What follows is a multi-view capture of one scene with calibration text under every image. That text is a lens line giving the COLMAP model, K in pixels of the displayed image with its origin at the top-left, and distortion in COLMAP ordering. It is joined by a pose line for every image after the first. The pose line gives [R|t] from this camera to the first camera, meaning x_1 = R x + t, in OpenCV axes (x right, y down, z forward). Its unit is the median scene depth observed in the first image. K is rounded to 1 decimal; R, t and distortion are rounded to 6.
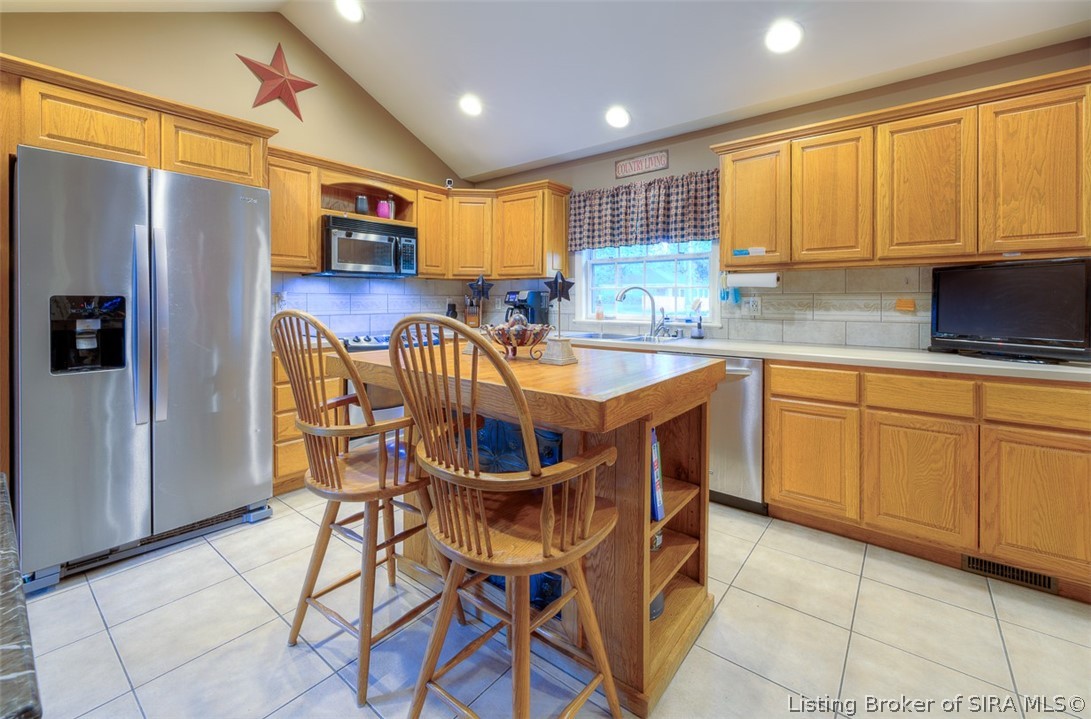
lens RADIAL K [[464.9, 0, 542.9], [0, 464.9, 304.7], [0, 0, 1]] dist [-0.004575, 0.001853]
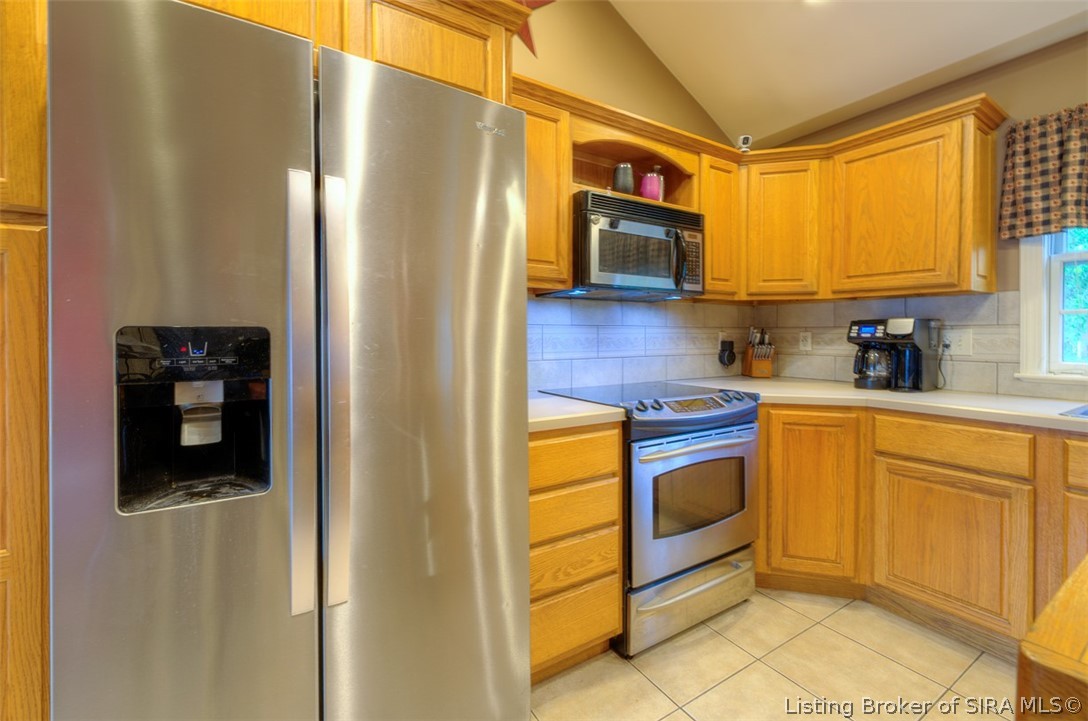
lens RADIAL K [[463.6, 0, 515.7], [0, 463.6, 336.9], [0, 0, 1]] dist [-0.004575, 0.001853]
pose [[0.924326, 0.000326, -0.381603, -0.304049], [-0.002163, 0.999988, -0.004383, -0.005205], [0.381597, 0.004877, 0.924316, 0.403872]]
